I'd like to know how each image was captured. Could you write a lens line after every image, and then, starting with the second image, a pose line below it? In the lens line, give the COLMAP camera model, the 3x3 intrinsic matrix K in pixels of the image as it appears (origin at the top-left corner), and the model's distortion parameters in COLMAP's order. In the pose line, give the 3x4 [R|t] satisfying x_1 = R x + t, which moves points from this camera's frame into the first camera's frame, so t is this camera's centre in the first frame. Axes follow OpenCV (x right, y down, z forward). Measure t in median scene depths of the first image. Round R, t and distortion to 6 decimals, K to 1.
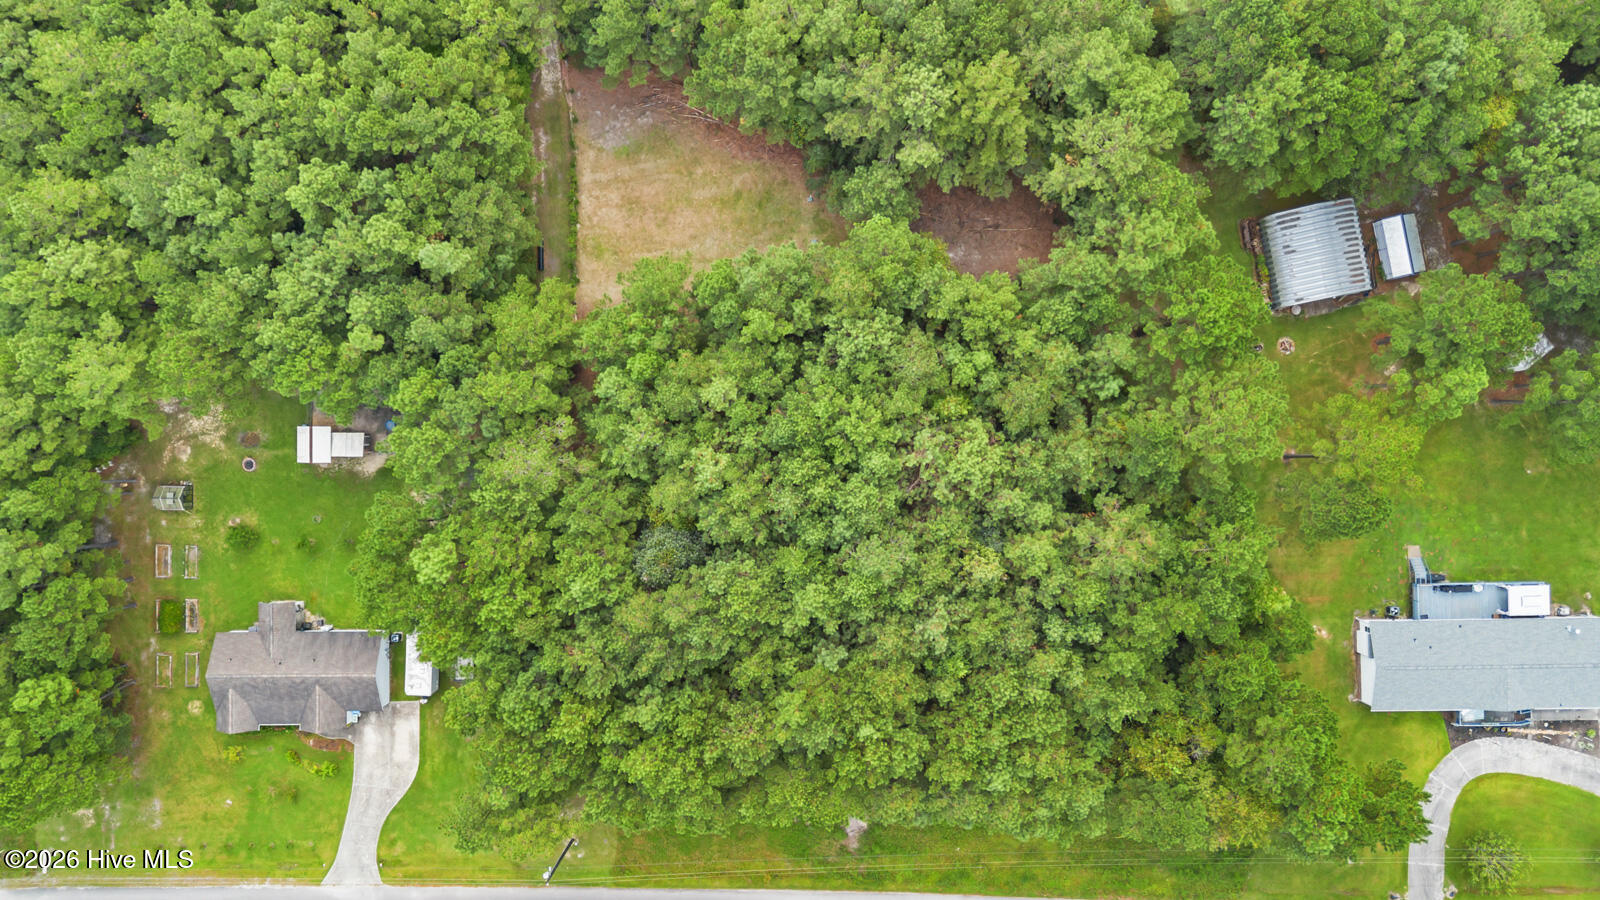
lens RADIAL K [[1137.0, 0, 825.4], [0, 1137.0, 448.2], [0, 0, 1]] dist [0.069490, -0.061708]
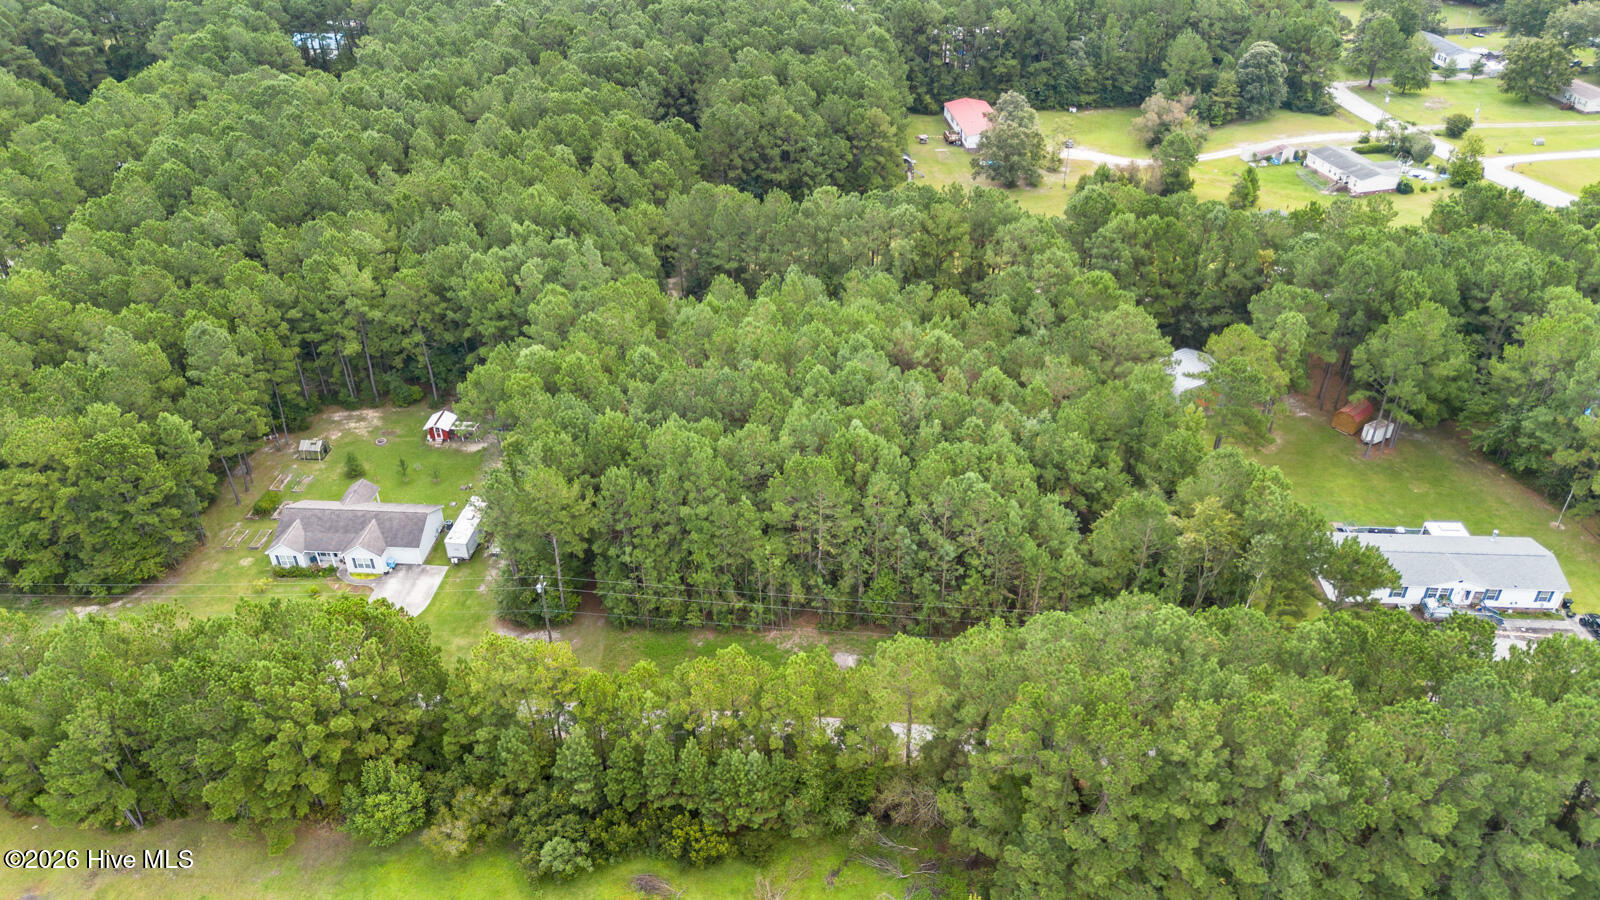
lens RADIAL K [[1137.0, 0, 825.4], [0, 1137.0, 448.2], [0, 0, 1]] dist [0.069490, -0.061708]
pose [[0.998115, 0.036417, -0.049402, 0.052833], [-0.061262, 0.542683, -0.837700, 1.051909], [-0.003697, 0.839148, 0.543891, 0.315169]]
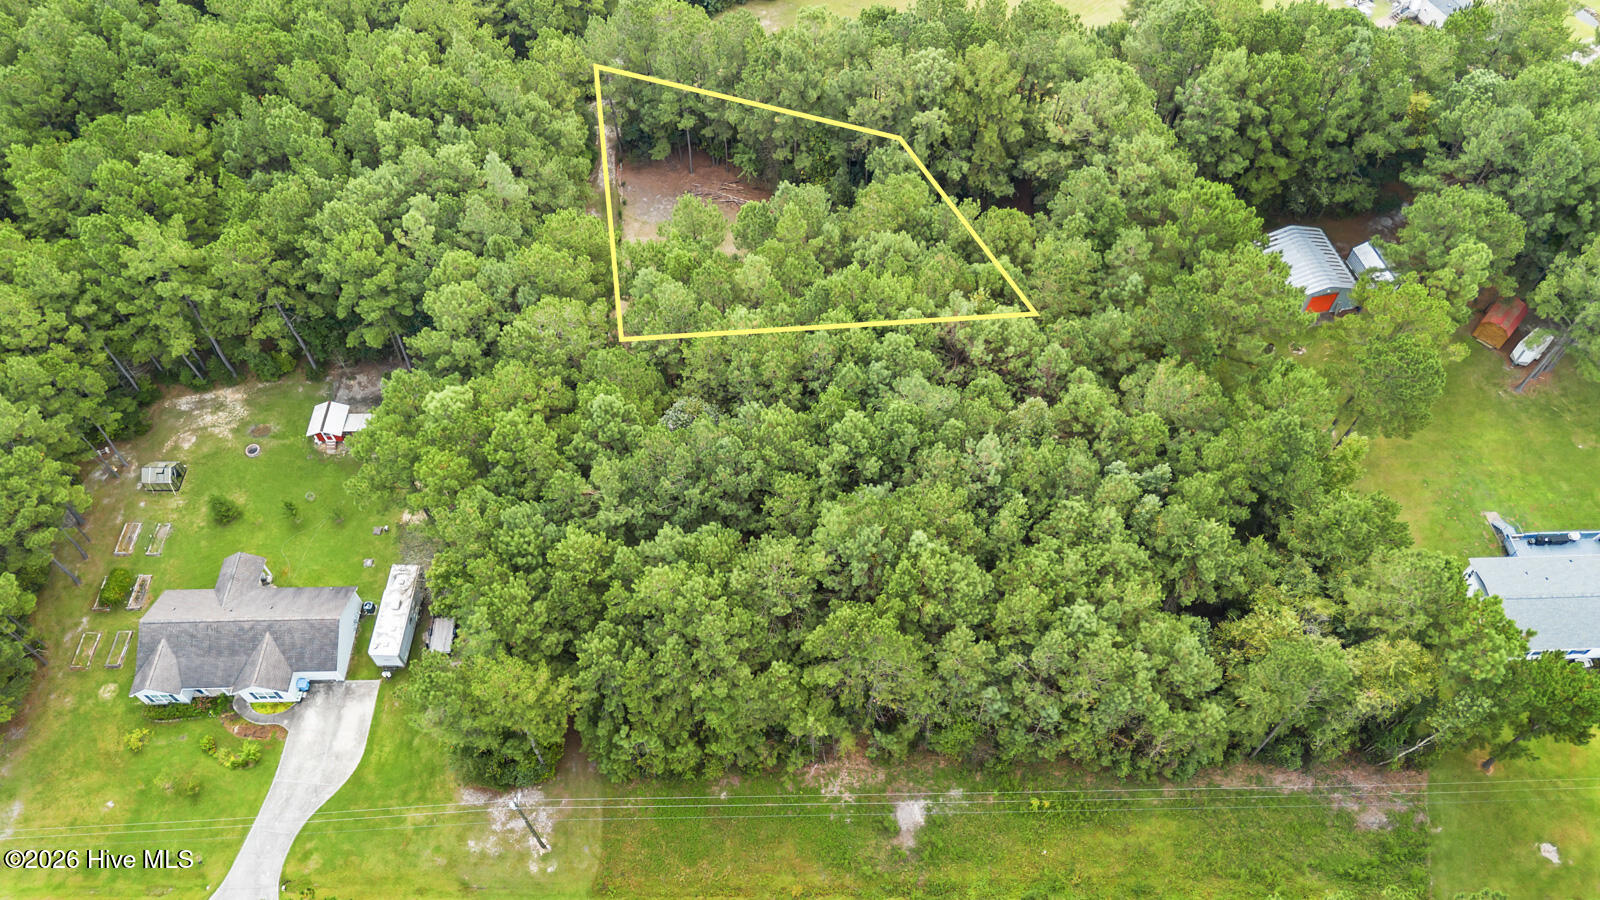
lens RADIAL K [[1137.0, 0, 825.4], [0, 1137.0, 448.2], [0, 0, 1]] dist [0.069490, -0.061708]
pose [[0.999770, -0.012661, 0.017318, -0.041433], [0.020385, 0.812206, -0.583014, 0.580807], [-0.006684, 0.583233, 0.812278, 0.219144]]
